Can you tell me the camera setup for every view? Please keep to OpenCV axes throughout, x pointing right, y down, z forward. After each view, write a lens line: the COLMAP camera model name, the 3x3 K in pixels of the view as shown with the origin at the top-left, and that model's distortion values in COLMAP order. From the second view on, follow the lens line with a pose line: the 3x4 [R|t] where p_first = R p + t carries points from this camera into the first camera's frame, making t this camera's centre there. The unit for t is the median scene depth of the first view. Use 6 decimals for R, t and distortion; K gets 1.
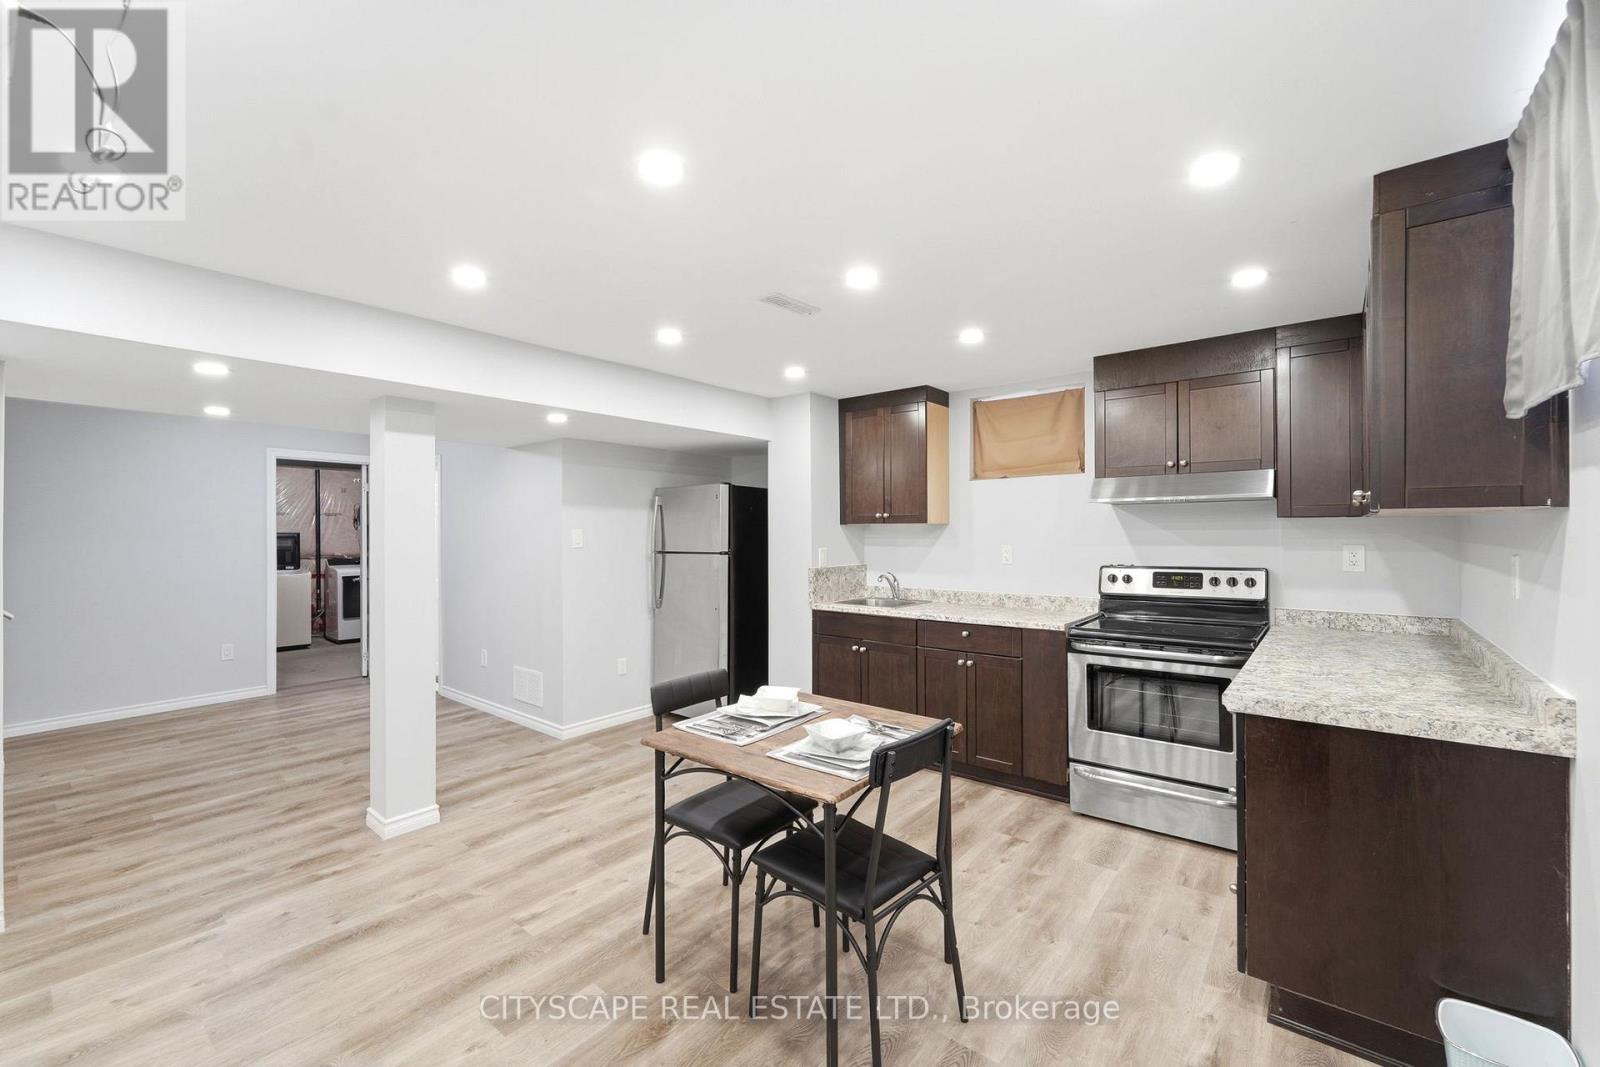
lens RADIAL K [[645.8, 0, 800.0], [0, 645.8, 533.5], [0, 0, 1]] dist [0.001035, -0.000075]
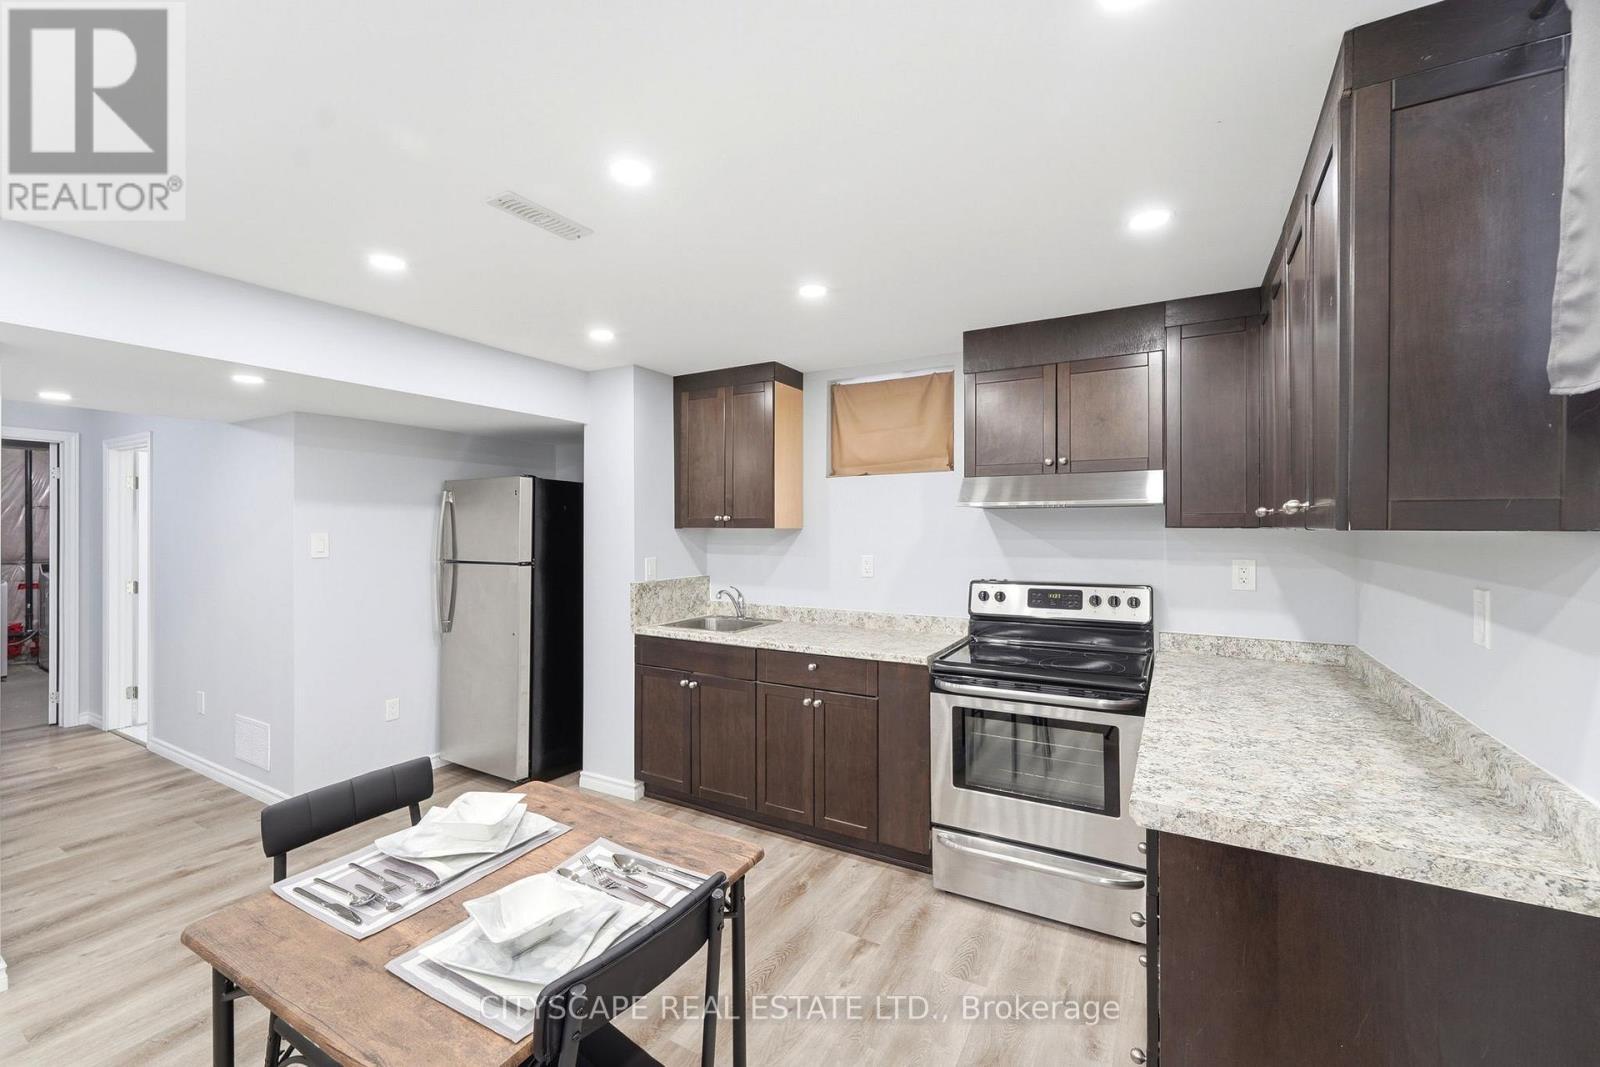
lens RADIAL K [[654.0, 0, 796.3], [0, 654.0, 529.8], [0, 0, 1]] dist [0.000724, 0.000238]
pose [[0.986303, 0.003890, 0.164896, 0.104061], [-0.004014, 0.999992, 0.000421, -0.017343], [-0.164893, -0.001077, 0.986311, 0.202931]]
